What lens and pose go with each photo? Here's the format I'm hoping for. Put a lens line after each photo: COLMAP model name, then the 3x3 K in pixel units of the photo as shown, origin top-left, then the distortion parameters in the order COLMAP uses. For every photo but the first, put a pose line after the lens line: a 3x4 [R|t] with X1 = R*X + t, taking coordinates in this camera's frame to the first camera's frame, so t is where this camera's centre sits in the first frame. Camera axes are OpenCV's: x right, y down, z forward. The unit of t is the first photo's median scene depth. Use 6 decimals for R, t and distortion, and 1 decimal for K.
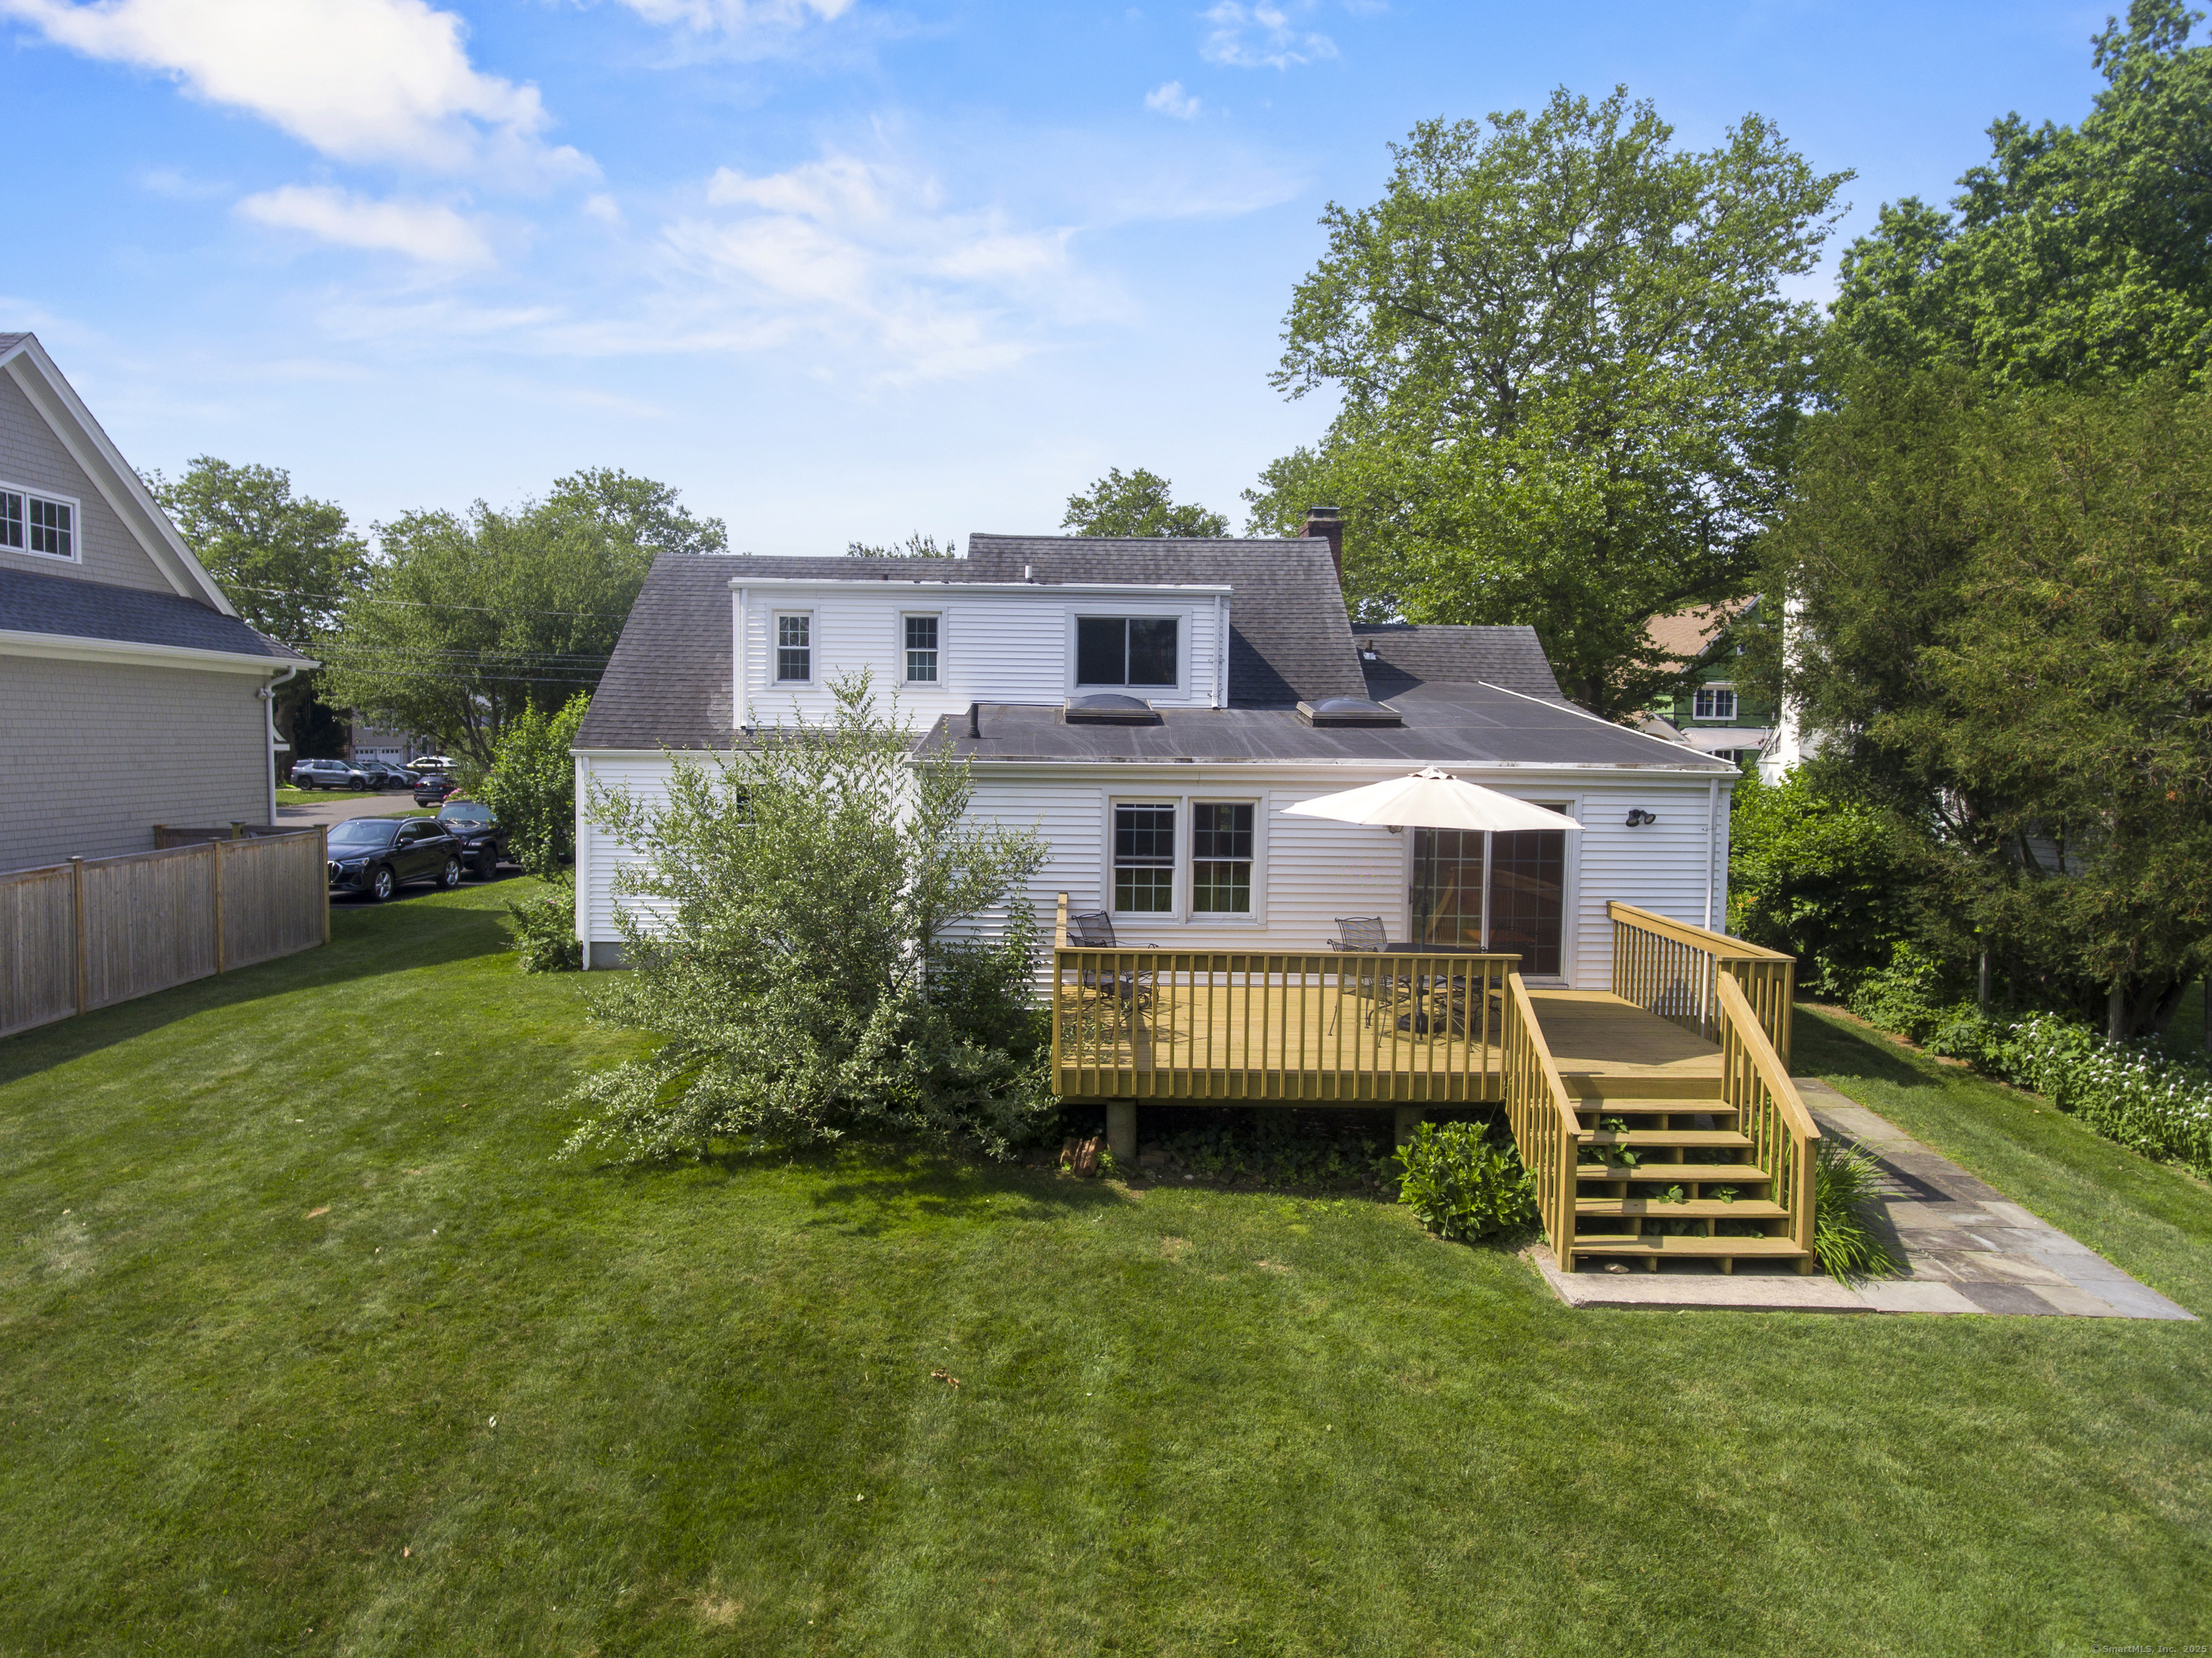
lens RADIAL K [[1293.2, 0, 1110.7], [0, 1293.2, 816.2], [0, 0, 1]] dist [0.009309, 0.002236]
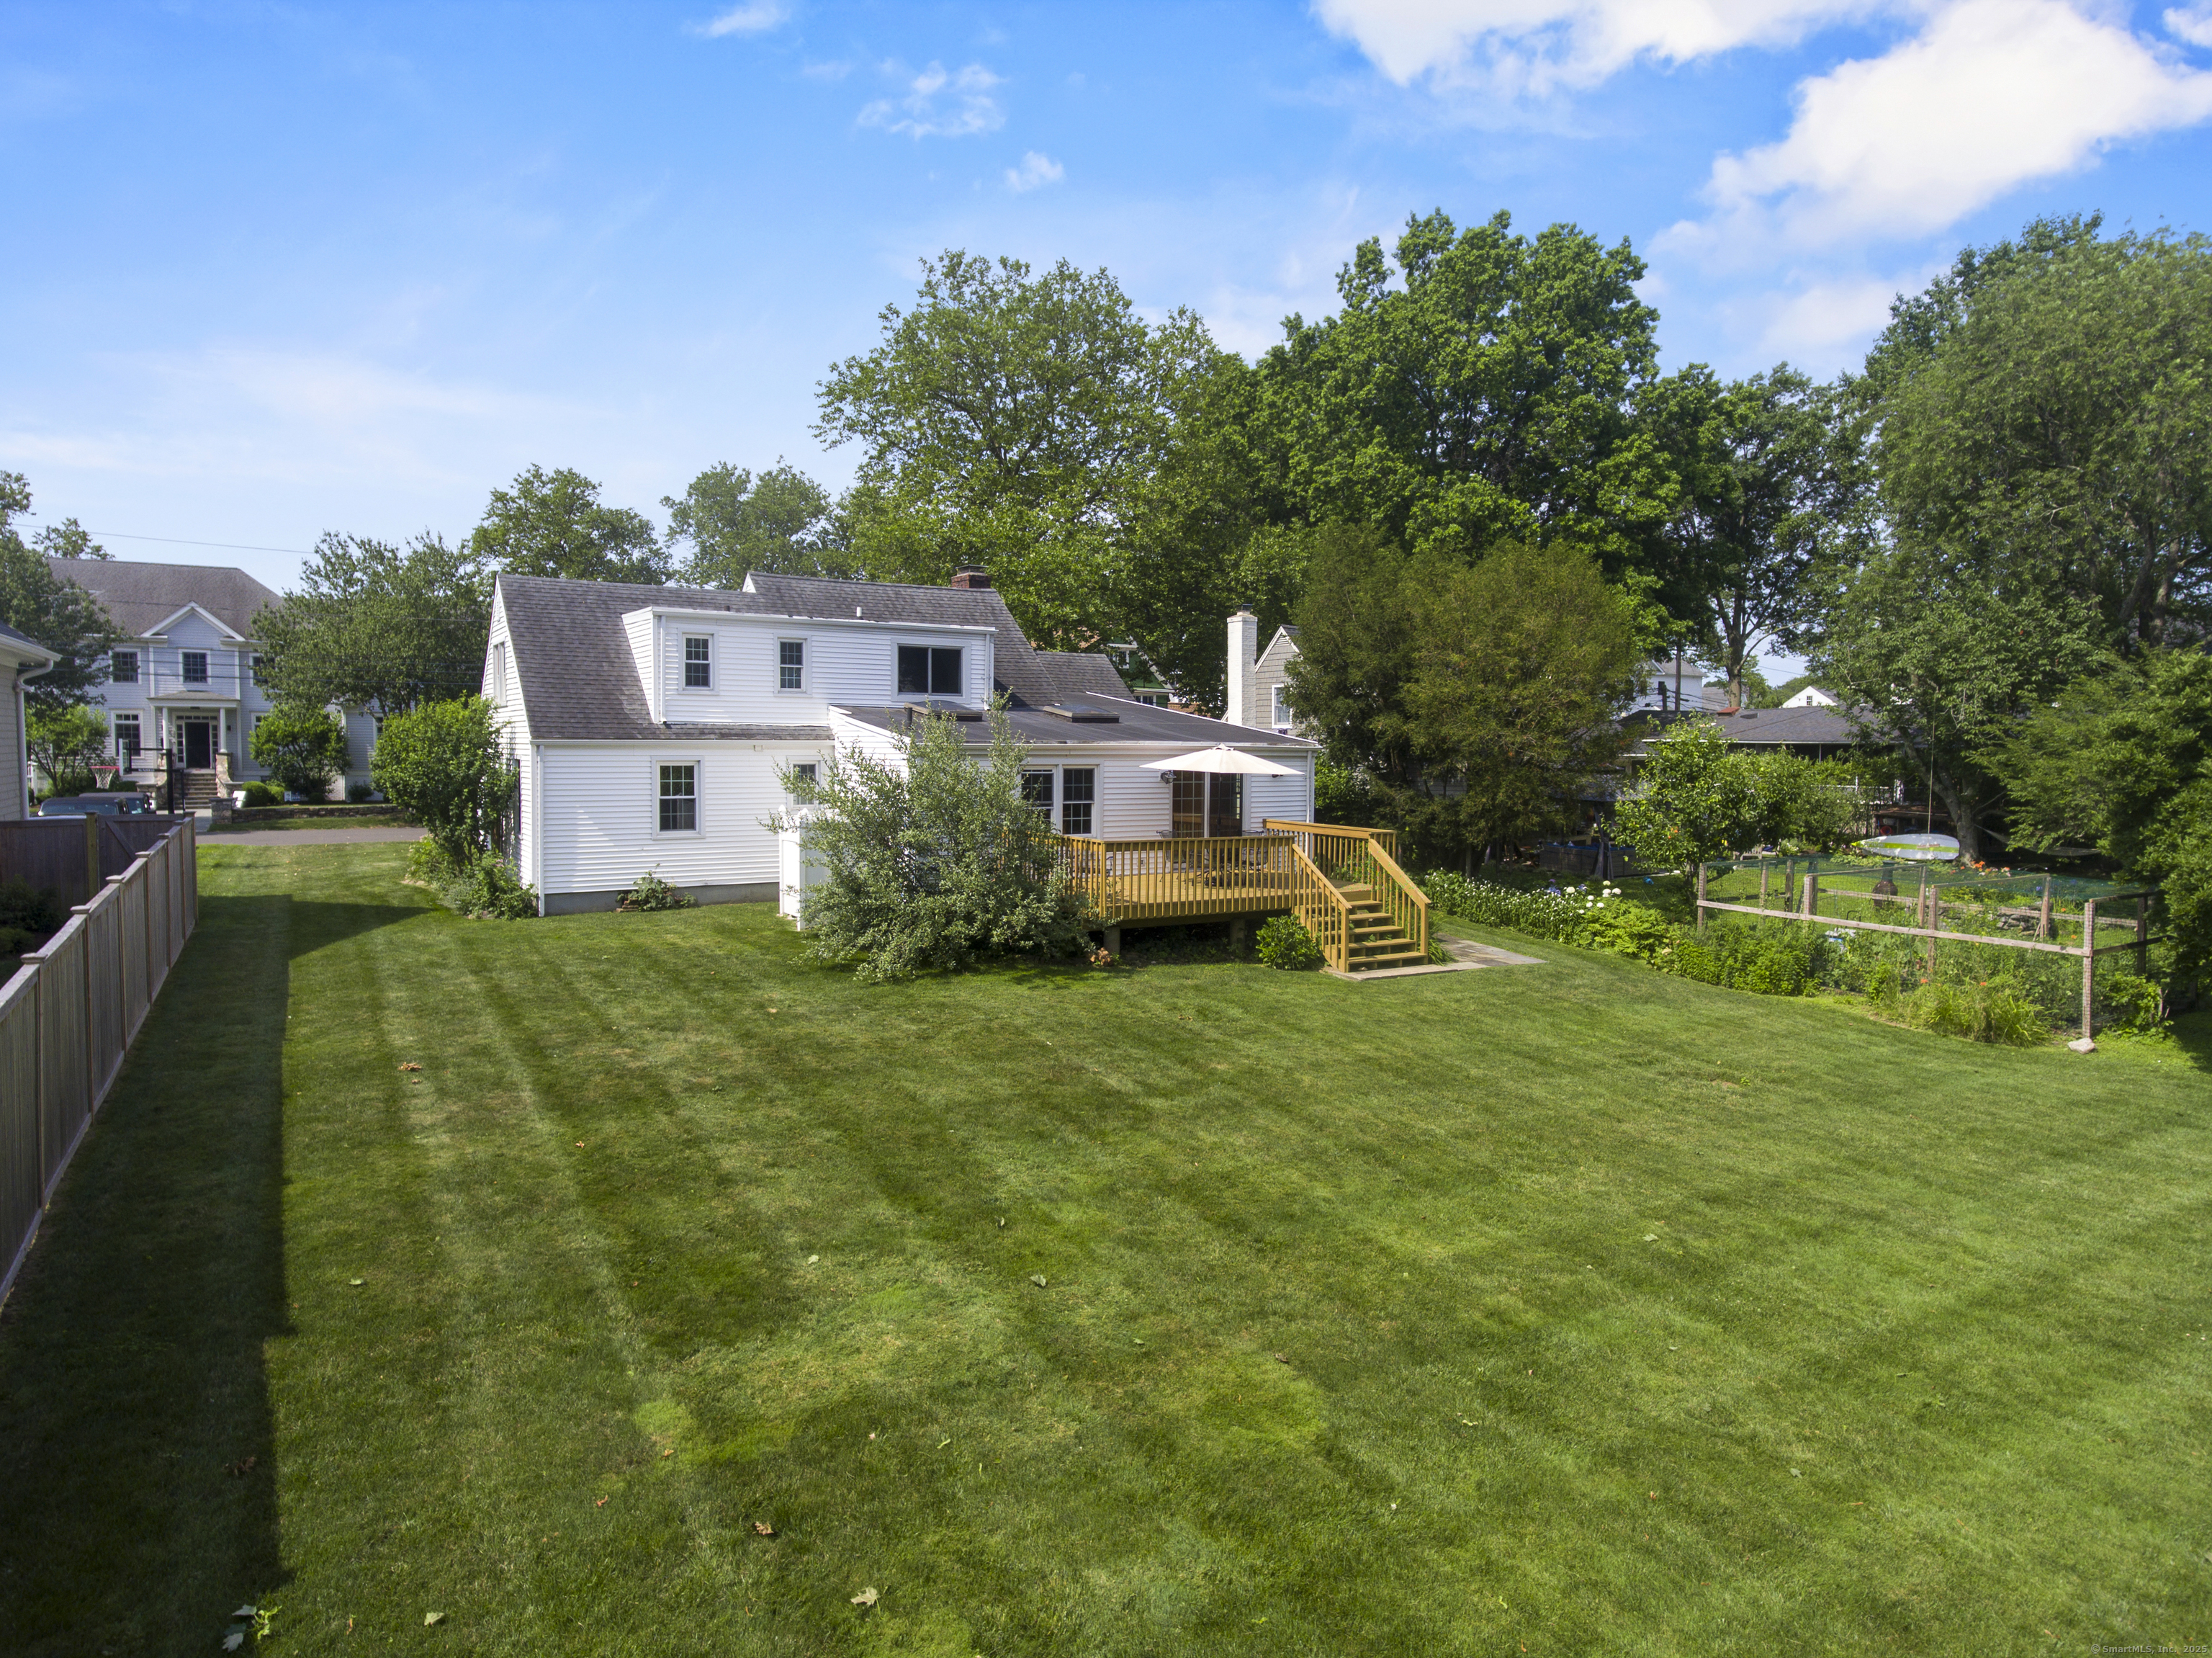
lens RADIAL K [[1293.2, 0, 1100.0], [0, 1293.2, 825.3], [0, 0, 1]] dist [0.009309, 0.002236]
pose [[0.863387, -0.038246, 0.503091, -0.557742], [0.033906, 0.999267, 0.017779, 0.026563], [-0.503402, 0.001708, 0.864051, -0.342835]]
